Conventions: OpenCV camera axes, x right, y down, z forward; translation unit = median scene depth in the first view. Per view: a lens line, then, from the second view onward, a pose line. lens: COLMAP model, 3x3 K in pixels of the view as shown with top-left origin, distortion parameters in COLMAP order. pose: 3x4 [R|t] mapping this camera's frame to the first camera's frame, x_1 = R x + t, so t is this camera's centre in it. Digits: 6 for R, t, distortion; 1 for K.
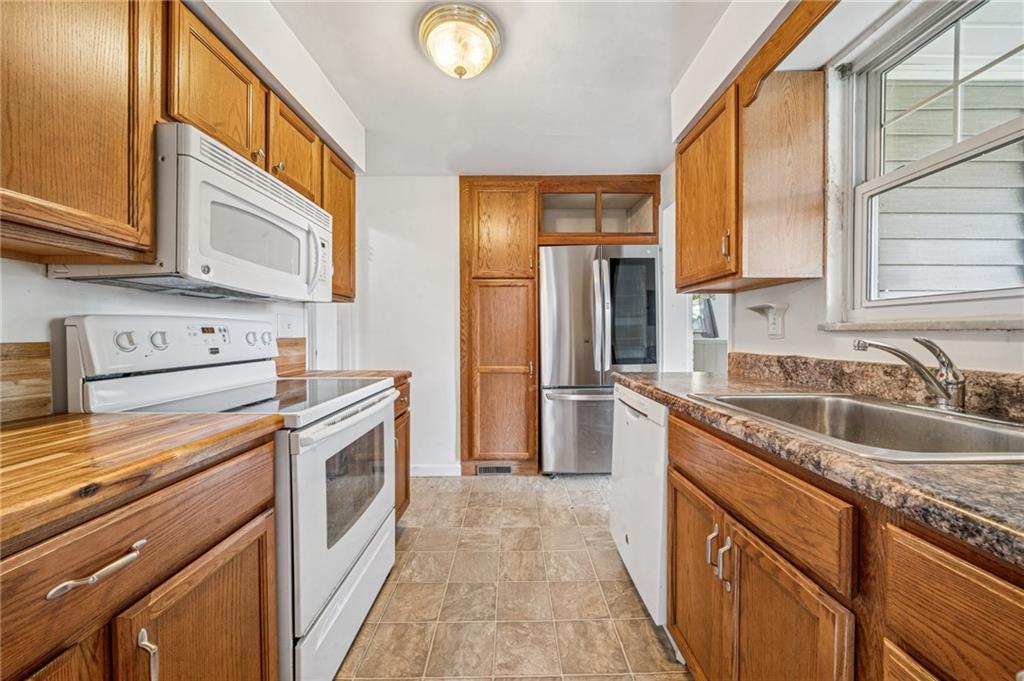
lens RADIAL K [[358.9, 0, 513.2], [0, 358.9, 338.9], [0, 0, 1]] dist [-0.002326, -0.000174]
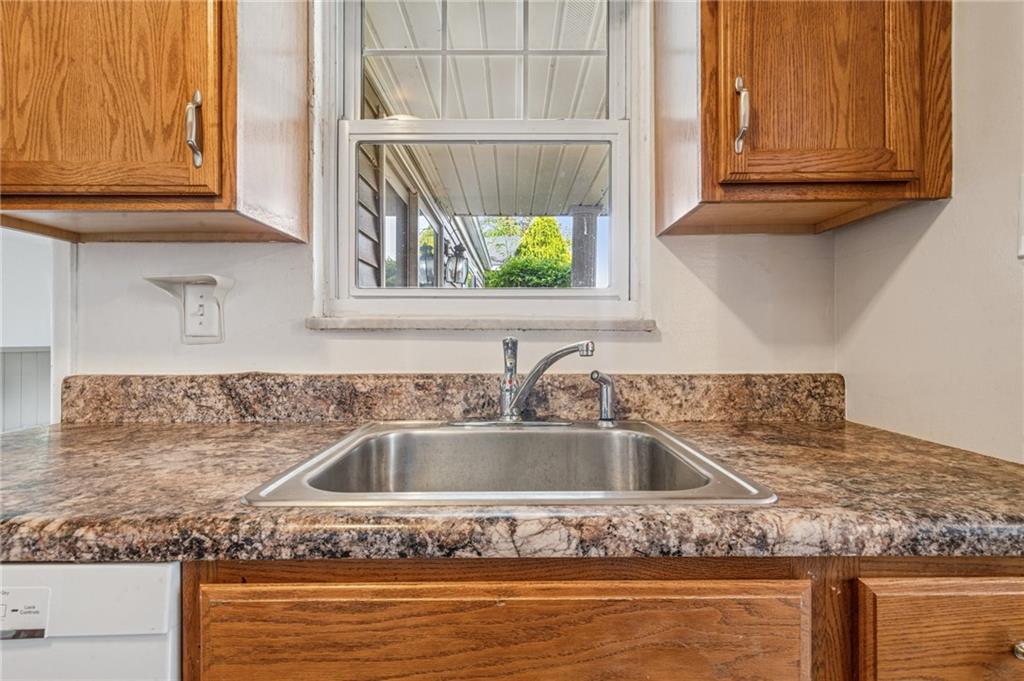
lens RADIAL K [[505.6, 0, 512.4], [0, 505.6, 336.5], [0, 0, 1]] dist [0.000938, -0.000592]
pose [[-0.001127, 0.002667, 0.999996, -0.014487], [0.014350, 0.999894, -0.002650, -0.003655], [-0.999896, 0.014347, -0.001165, 0.988659]]
